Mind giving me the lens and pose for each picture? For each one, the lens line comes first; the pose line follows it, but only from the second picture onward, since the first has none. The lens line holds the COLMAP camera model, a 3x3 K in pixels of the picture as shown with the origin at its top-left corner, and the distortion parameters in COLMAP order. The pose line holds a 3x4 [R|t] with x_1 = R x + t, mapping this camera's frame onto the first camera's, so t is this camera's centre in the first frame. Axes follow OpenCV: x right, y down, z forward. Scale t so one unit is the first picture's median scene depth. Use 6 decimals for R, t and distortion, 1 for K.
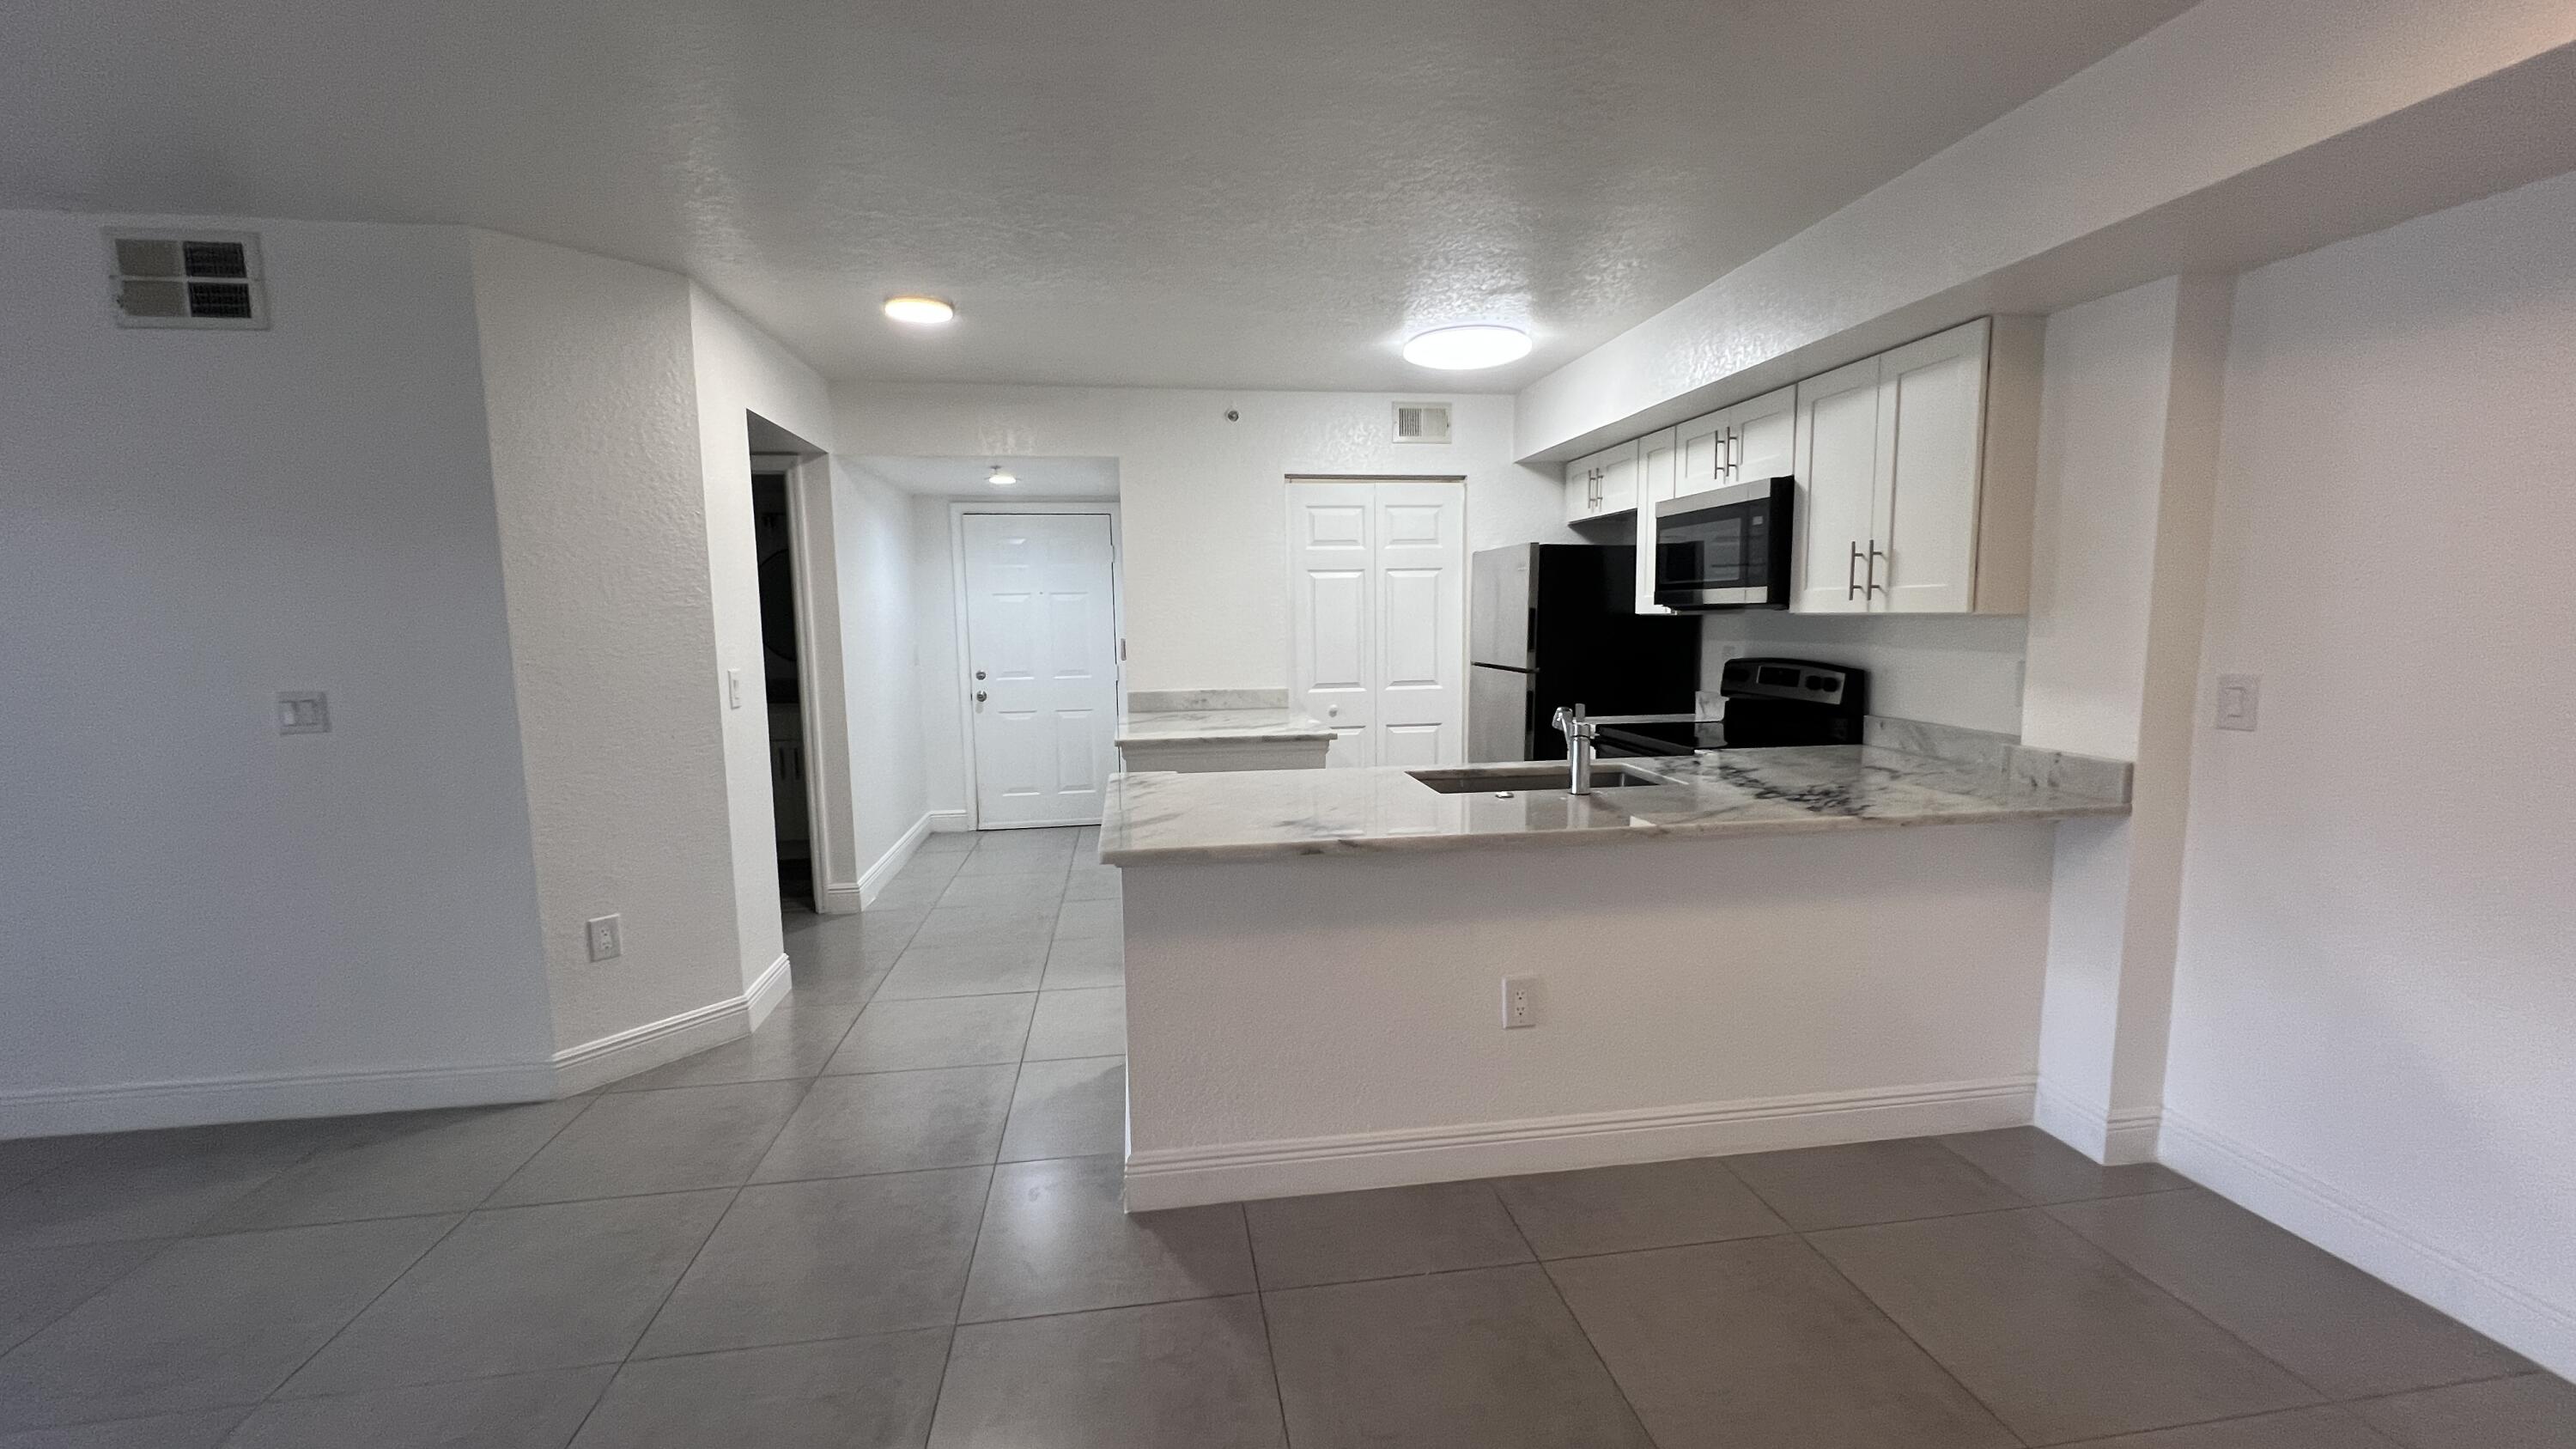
lens RADIAL K [[1029.2, 0, 1285.9], [0, 1029.2, 729.6], [0, 0, 1]] dist [0.000347, 0.000368]
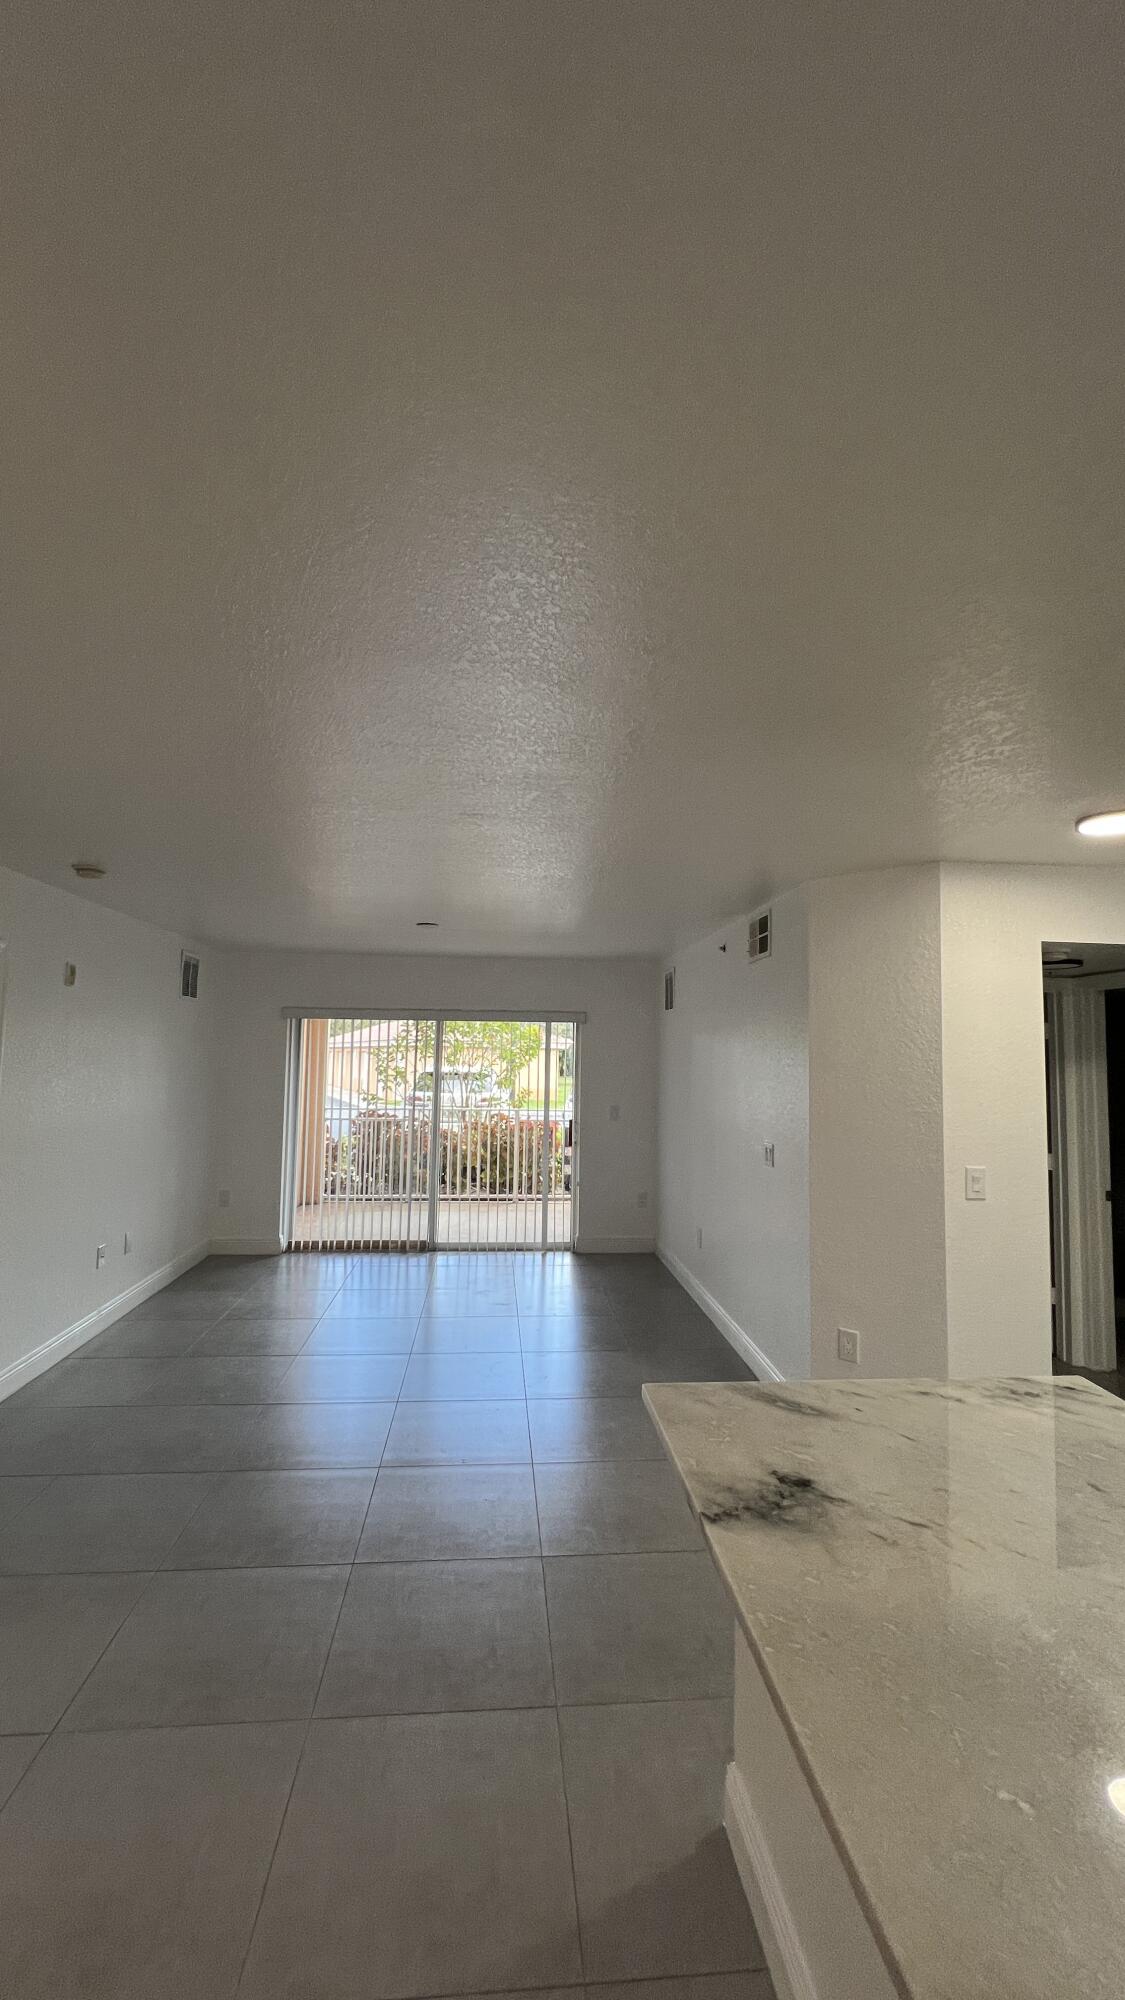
lens RADIAL K [[799.0, 0, 562.5], [0, 799.0, 1000.0], [0, 0, 1]] dist [0.000347, 0.000368]
pose [[-0.053526, -0.054894, -0.997056, 0.418293], [-0.128224, 0.990600, -0.047655, -0.143231], [0.990300, 0.125295, -0.060062, 0.557683]]
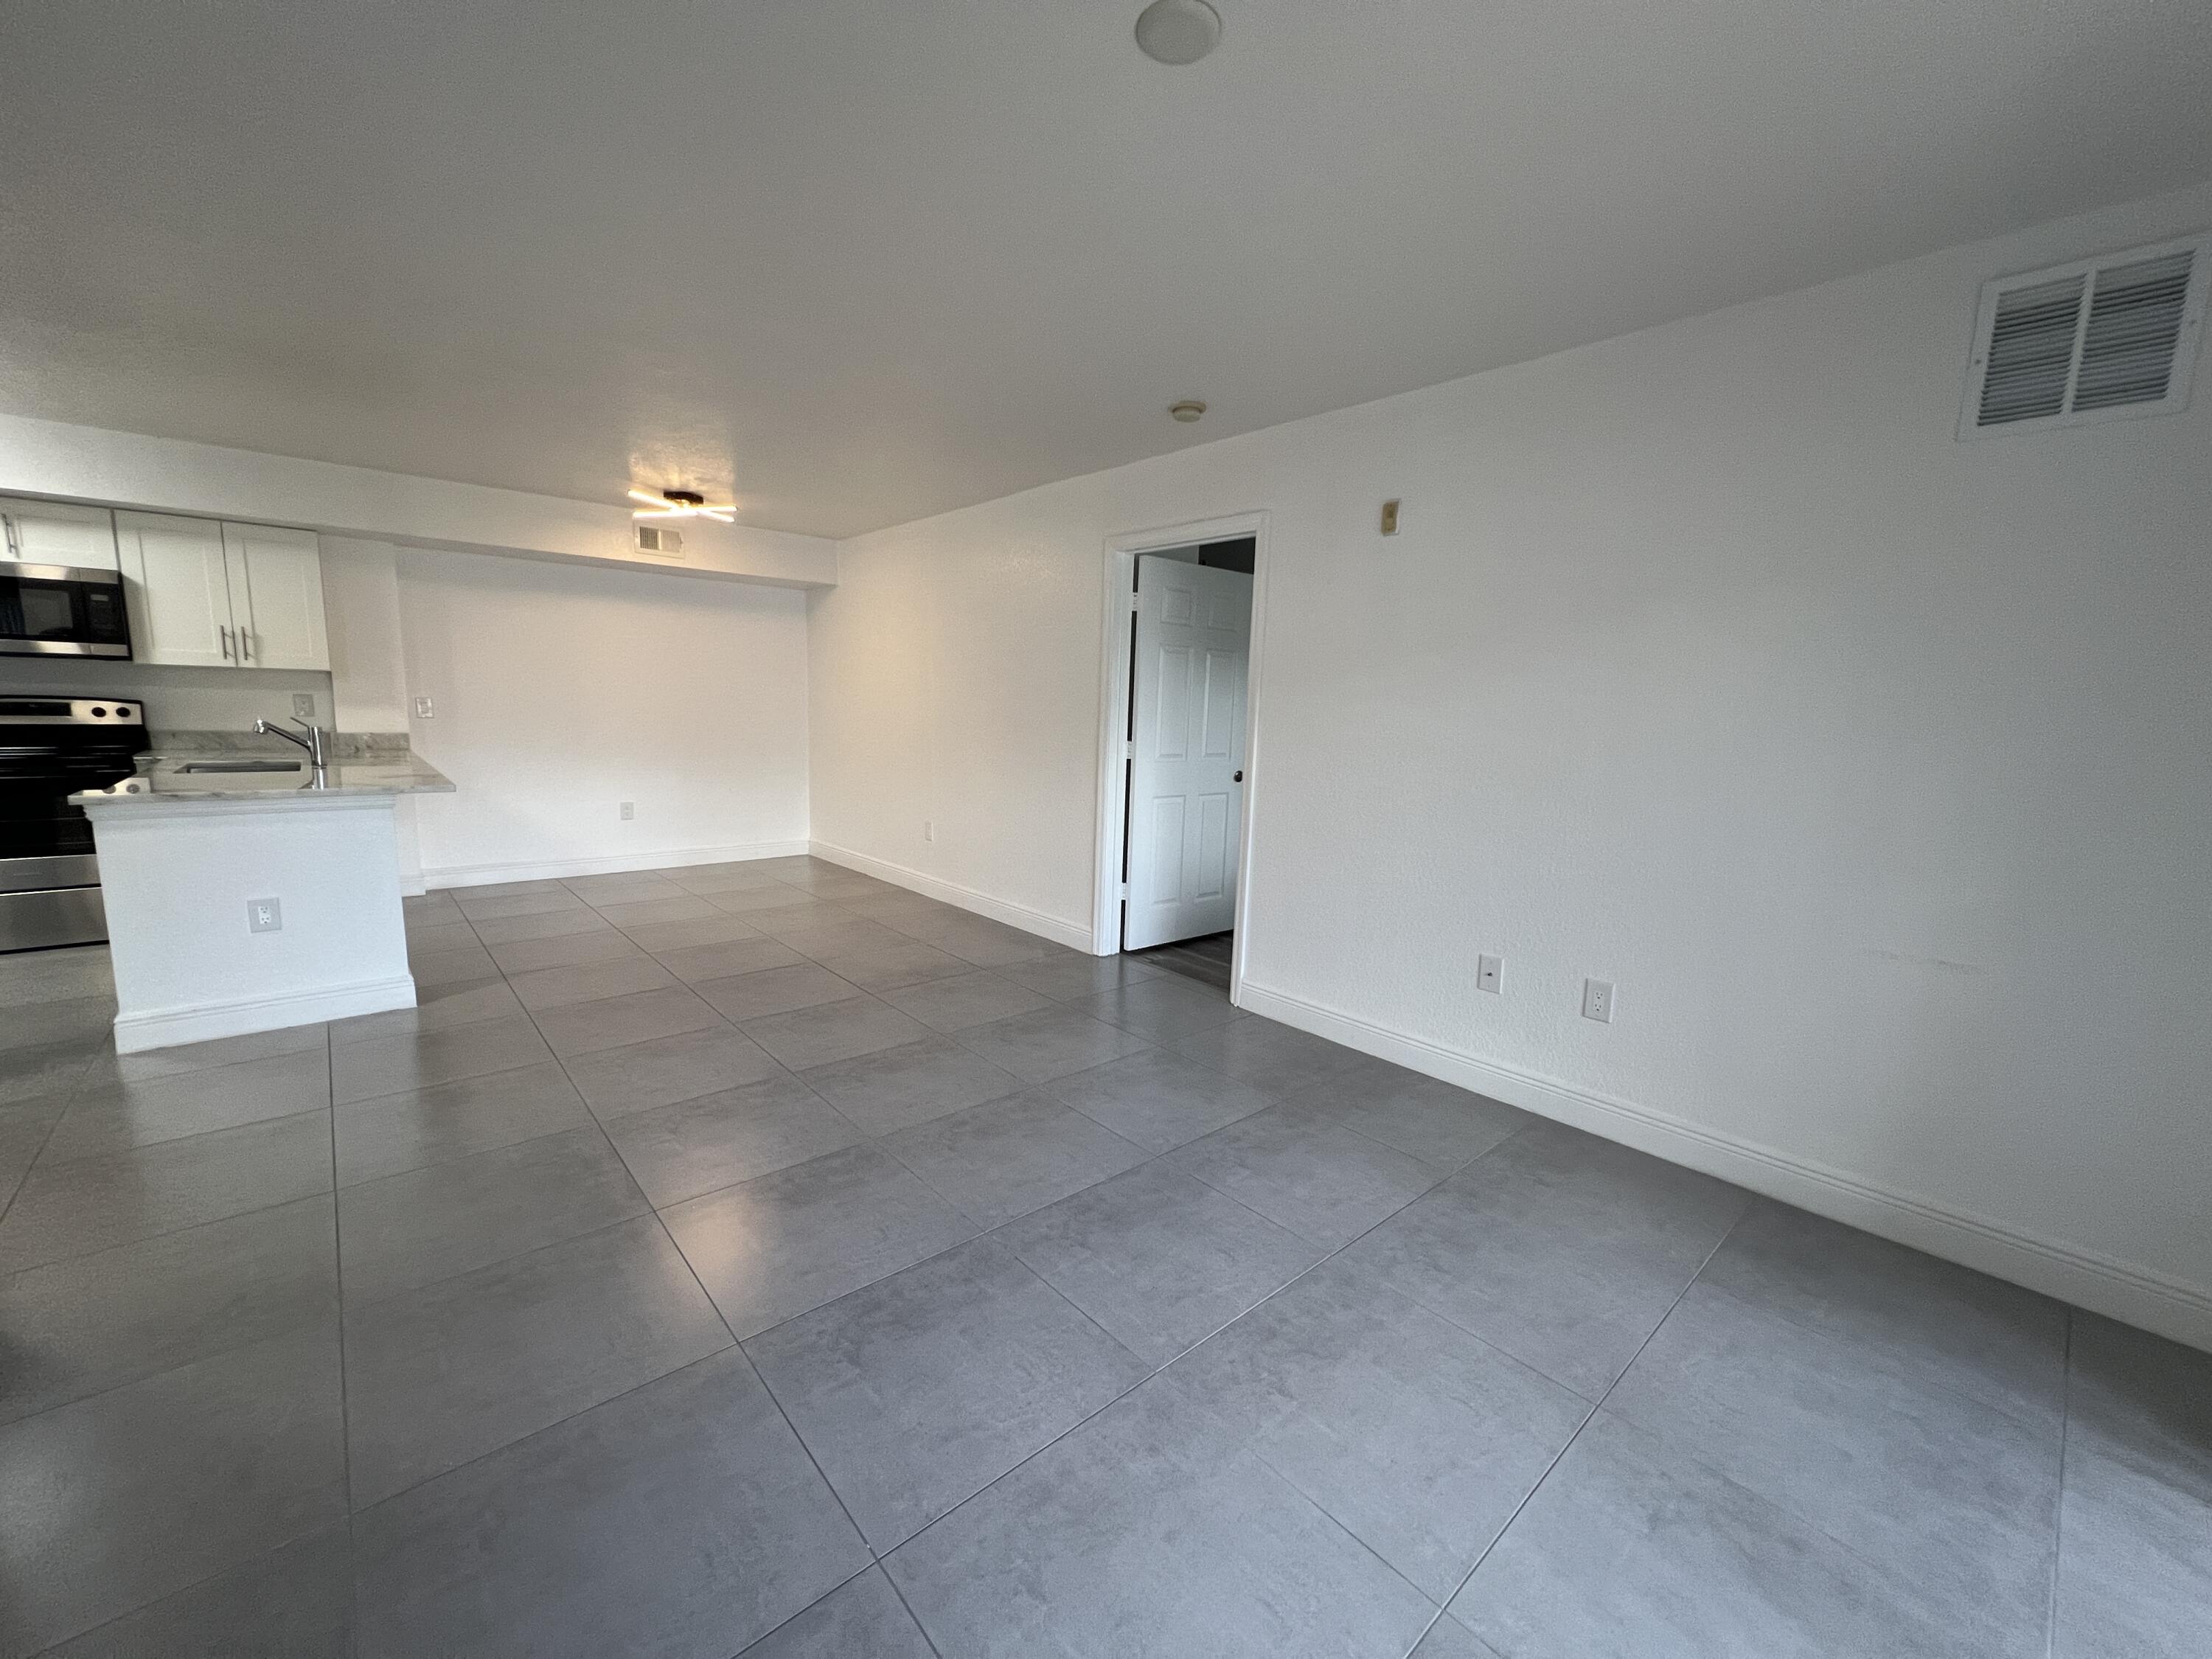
lens RADIAL K [[883.5, 0, 1107.7], [0, 883.5, 834.3], [0, 0, 1]] dist [-0.001520, 0.000461]
pose [[-0.550433, -0.127142, 0.825141, -1.393035], [0.071471, 0.977532, 0.198300, -0.022357], [-0.831814, 0.168125, -0.528979, 0.530609]]
